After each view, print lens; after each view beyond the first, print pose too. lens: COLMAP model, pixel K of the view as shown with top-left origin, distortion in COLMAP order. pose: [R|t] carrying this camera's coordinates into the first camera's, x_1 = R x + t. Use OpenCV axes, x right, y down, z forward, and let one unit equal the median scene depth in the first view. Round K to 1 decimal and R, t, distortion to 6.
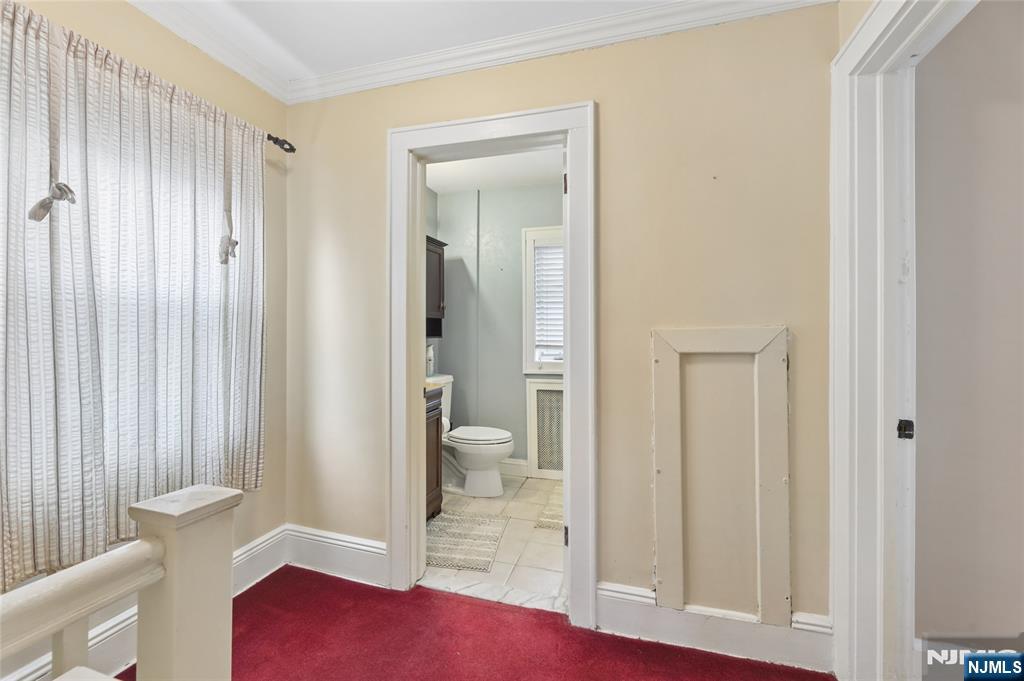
lens RADIAL K [[417.4, 0, 511.6], [0, 417.4, 330.9], [0, 0, 1]] dist [-0.000510, -0.001129]
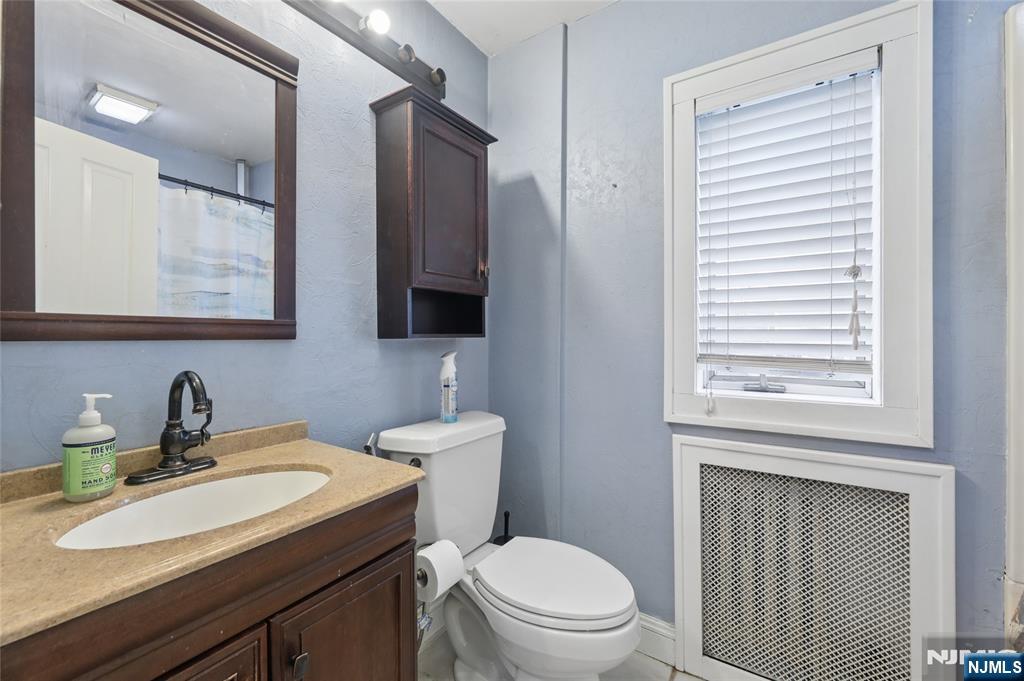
lens RADIAL K [[417.4, 0, 510.0], [0, 417.4, 343.8], [0, 0, 1]] dist [-0.000510, -0.001129]
pose [[0.954408, 0.004032, -0.298477, 0.003718], [0.002234, 0.999784, 0.020649, 0.013816], [0.298496, -0.020374, 0.954193, 0.549918]]
